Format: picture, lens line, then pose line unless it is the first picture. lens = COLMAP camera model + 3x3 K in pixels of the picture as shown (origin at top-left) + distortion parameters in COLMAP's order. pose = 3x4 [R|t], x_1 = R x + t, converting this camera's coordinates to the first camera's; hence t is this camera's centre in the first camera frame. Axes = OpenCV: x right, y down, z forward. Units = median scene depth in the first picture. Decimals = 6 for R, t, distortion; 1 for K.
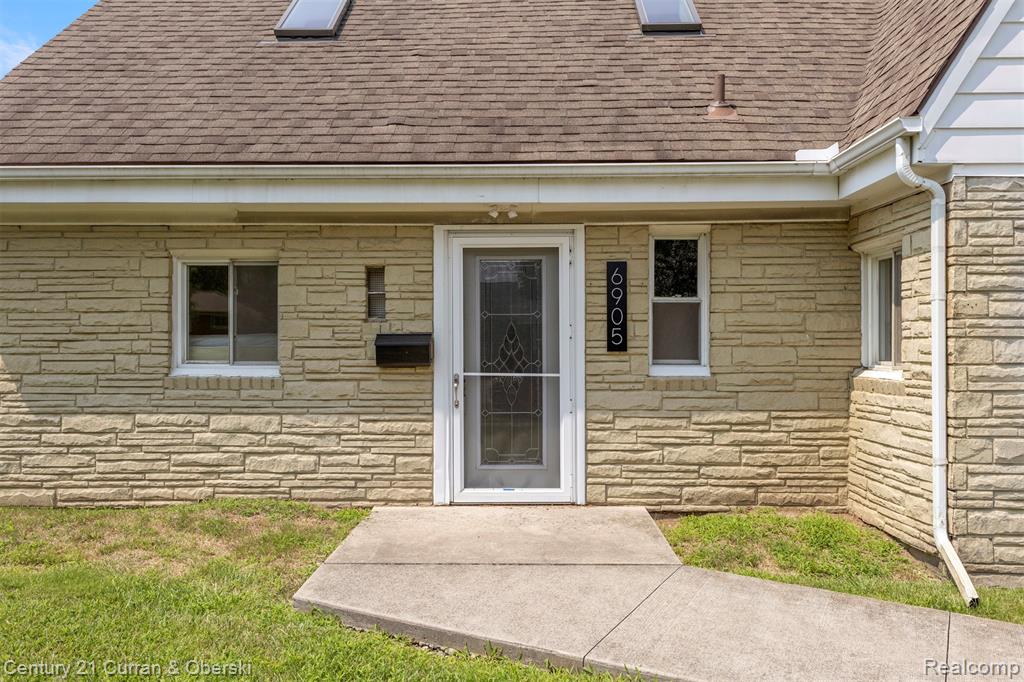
lens RADIAL K [[843.8, 0, 512.0], [0, 843.8, 341.0], [0, 0, 1]] dist [0.010073, 0.000366]
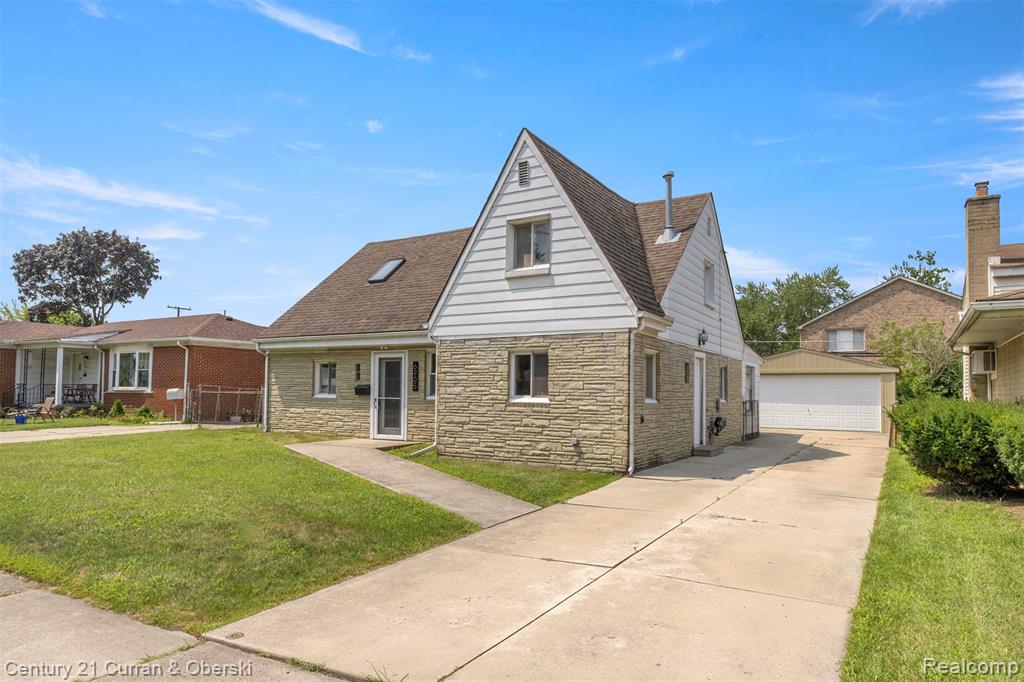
lens RADIAL K [[664.1, 0, 512.0], [0, 664.1, 363.5], [0, 0, 1]] dist [-0.000039, 0.000318]
pose [[0.865105, -0.013123, -0.501418, 1.626866], [-0.008388, 0.999139, -0.040621, 0.007951], [0.501520, 0.039348, 0.864251, -0.902063]]
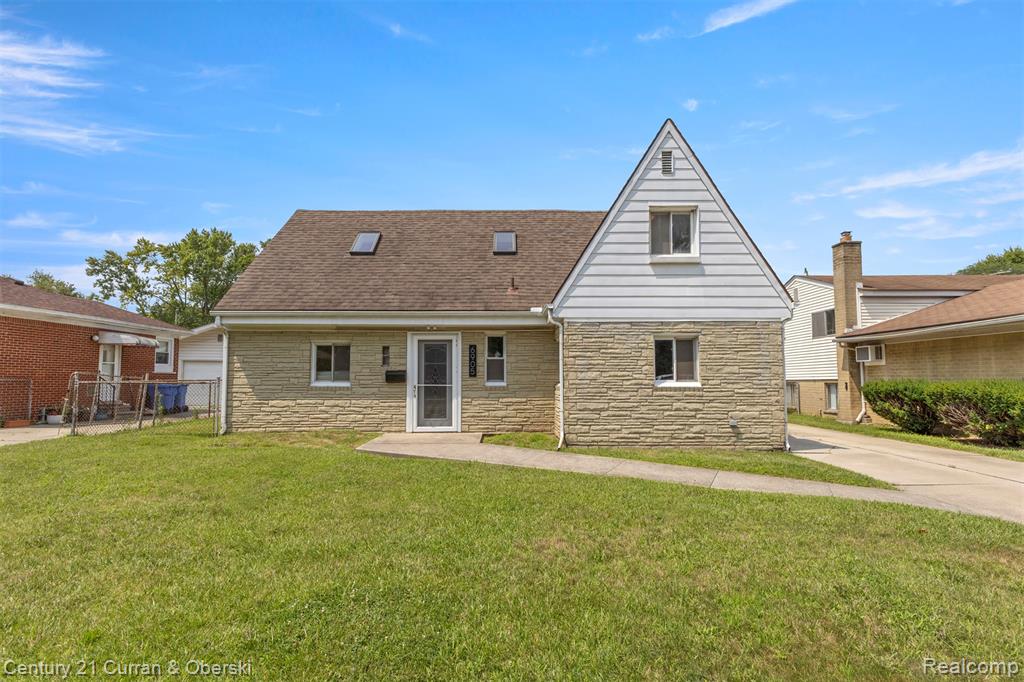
lens RADIAL K [[536.7, 0, 512.0], [0, 536.7, 341.0], [0, 0, 1]] dist [0.024695, -0.000047]
pose [[0.999195, 0.001826, 0.040084, 0.182197], [0.000827, 0.997815, -0.066069, 0.011720], [-0.040117, 0.066049, 0.997010, -0.784867]]
